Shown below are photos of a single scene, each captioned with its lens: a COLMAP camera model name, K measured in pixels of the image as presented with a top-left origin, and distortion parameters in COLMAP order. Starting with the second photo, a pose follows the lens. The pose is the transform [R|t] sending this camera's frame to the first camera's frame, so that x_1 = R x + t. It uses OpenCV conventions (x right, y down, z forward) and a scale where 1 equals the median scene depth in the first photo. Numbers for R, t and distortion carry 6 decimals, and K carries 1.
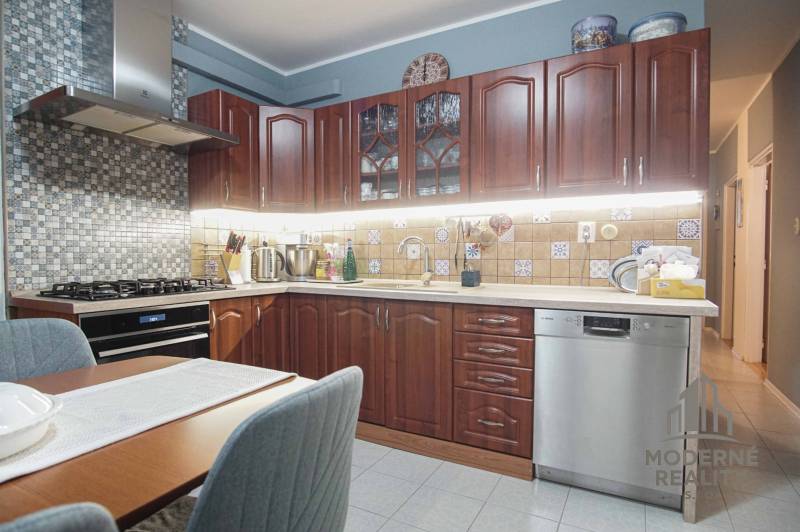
lens RADIAL K [[440.3, 0, 409.7], [0, 440.3, 267.0], [0, 0, 1]] dist [-0.033775, 0.009984]
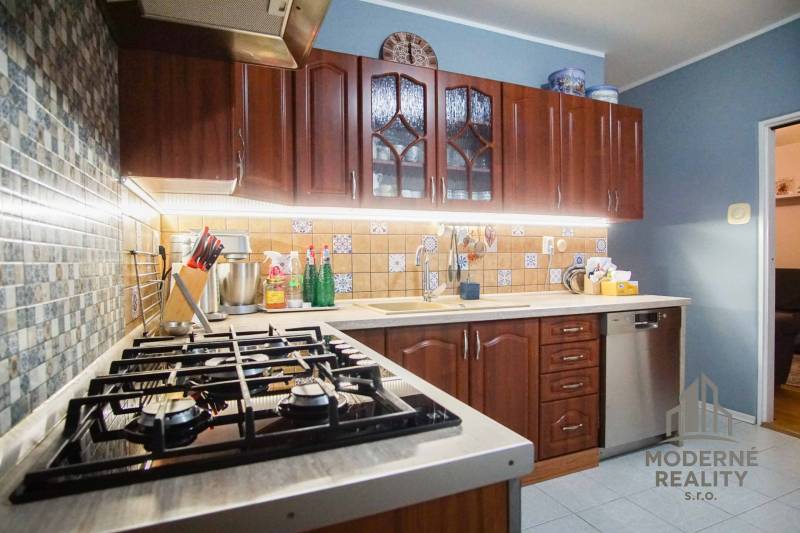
lens RADIAL K [[422.0, 0, 403.7], [0, 422.0, 269.1], [0, 0, 1]] dist [-0.027409, 0.001618]
pose [[0.628514, -0.022758, 0.777466, -0.734463], [0.028550, 0.999573, 0.006179, -0.034024], [-0.777274, 0.018313, 0.628895, 0.595302]]
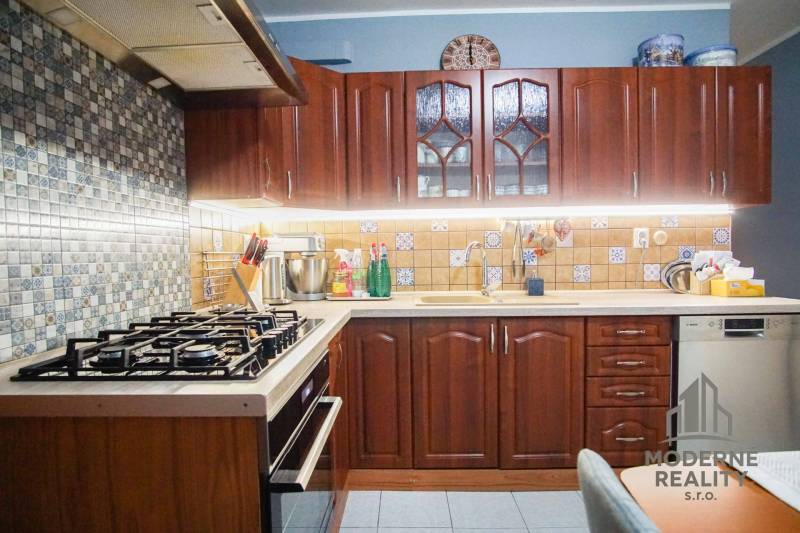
lens RADIAL K [[427.4, 0, 408.9], [0, 427.4, 267.6], [0, 0, 1]] dist [-0.030916, 0.008874]
pose [[0.883968, -0.027951, 0.466711, -0.576541], [0.027075, 0.999597, 0.008585, -0.032225], [-0.466762, 0.005047, 0.884368, 0.360608]]
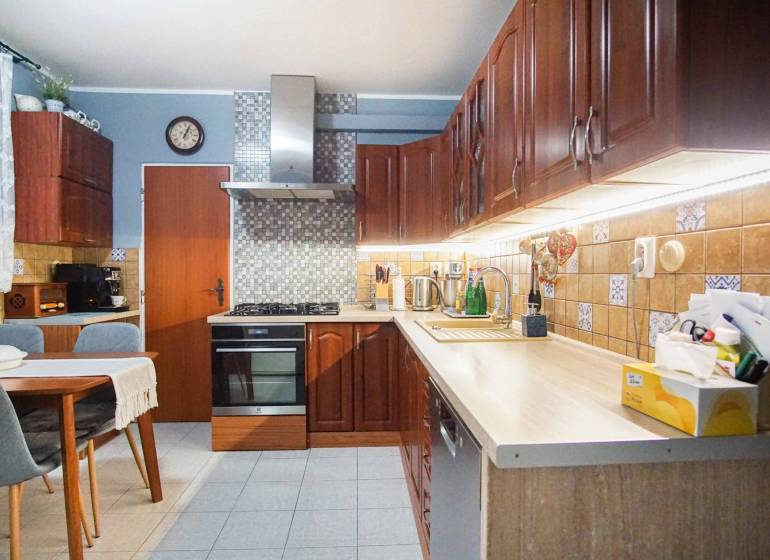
lens RADIAL K [[458.9, 0, 385.0], [0, 458.9, 280.0], [0, 0, 1]] dist [-0.027445, 0.000733]
pose [[0.517785, 0.011202, -0.855437, 0.713347], [-0.020282, 0.999794, 0.000816, -0.047079], [0.855270, 0.016928, 0.517906, 0.460511]]
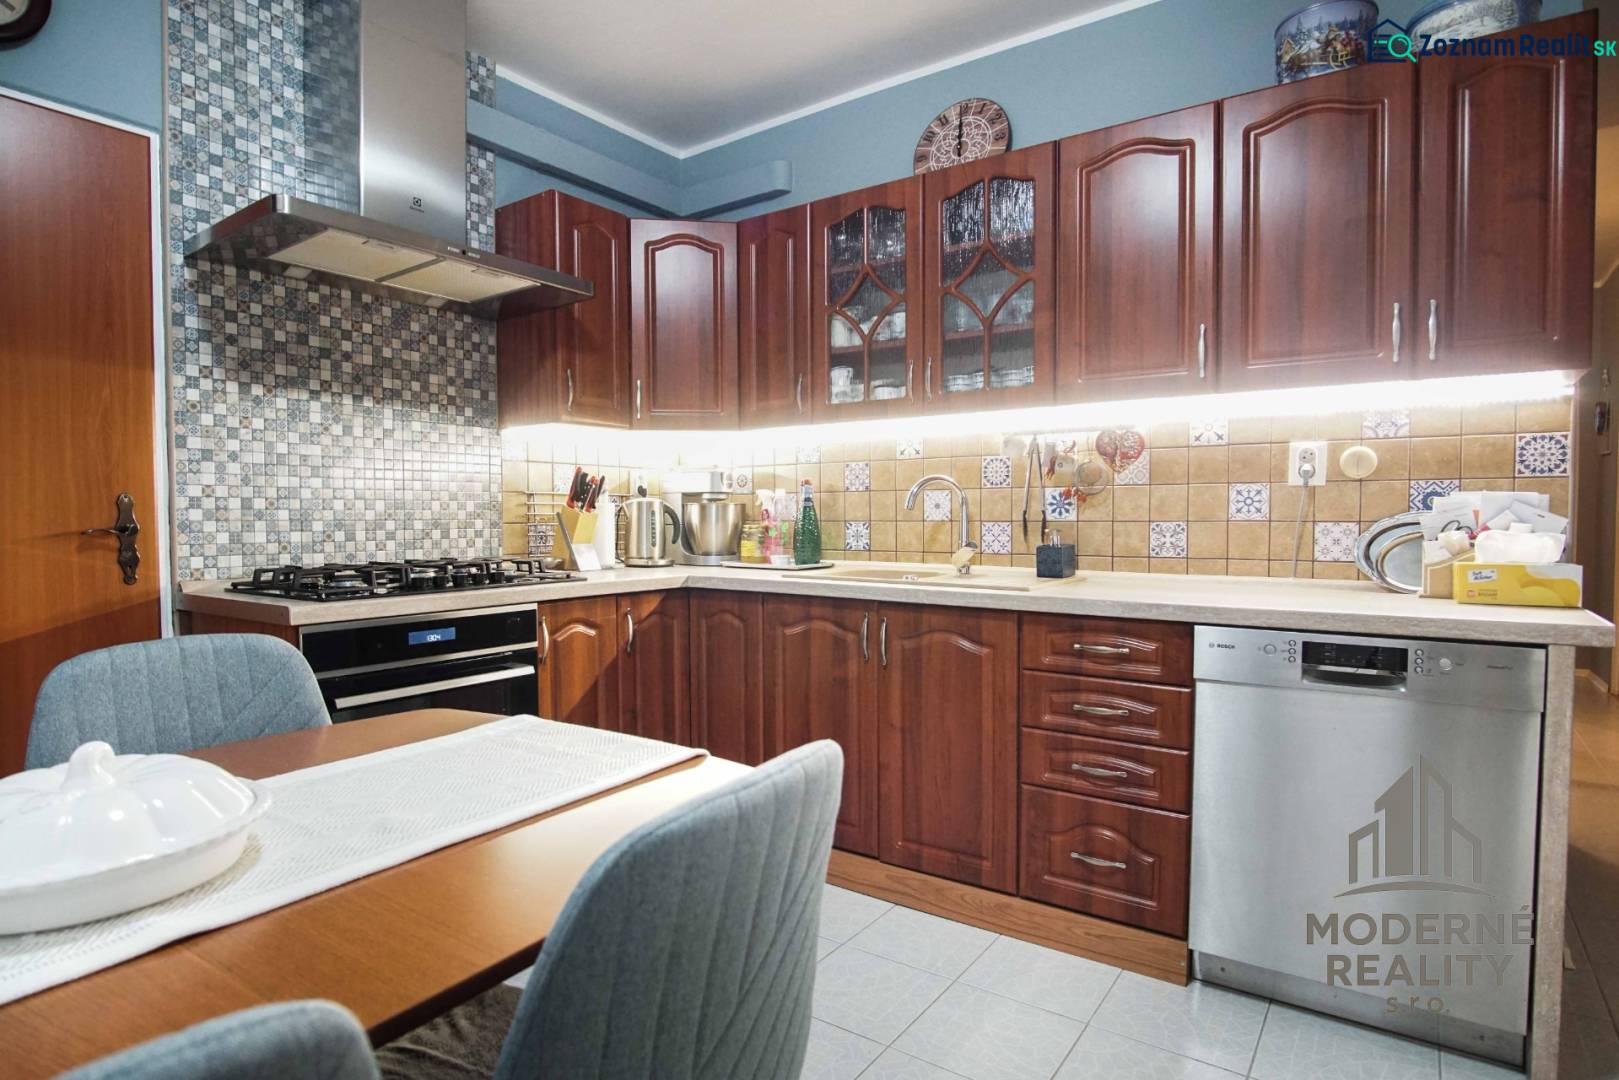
lens RADIAL K [[887.0, 0, 828.4], [0, 887.0, 541.1], [0, 0, 1]] dist [-0.032639, 0.008798]
pose [[0.994014, 0.000806, -0.109246, -0.004454], [-0.000302, 0.999989, 0.004632, -0.000193], [0.109248, -0.004571, 0.994004, 0.005434]]
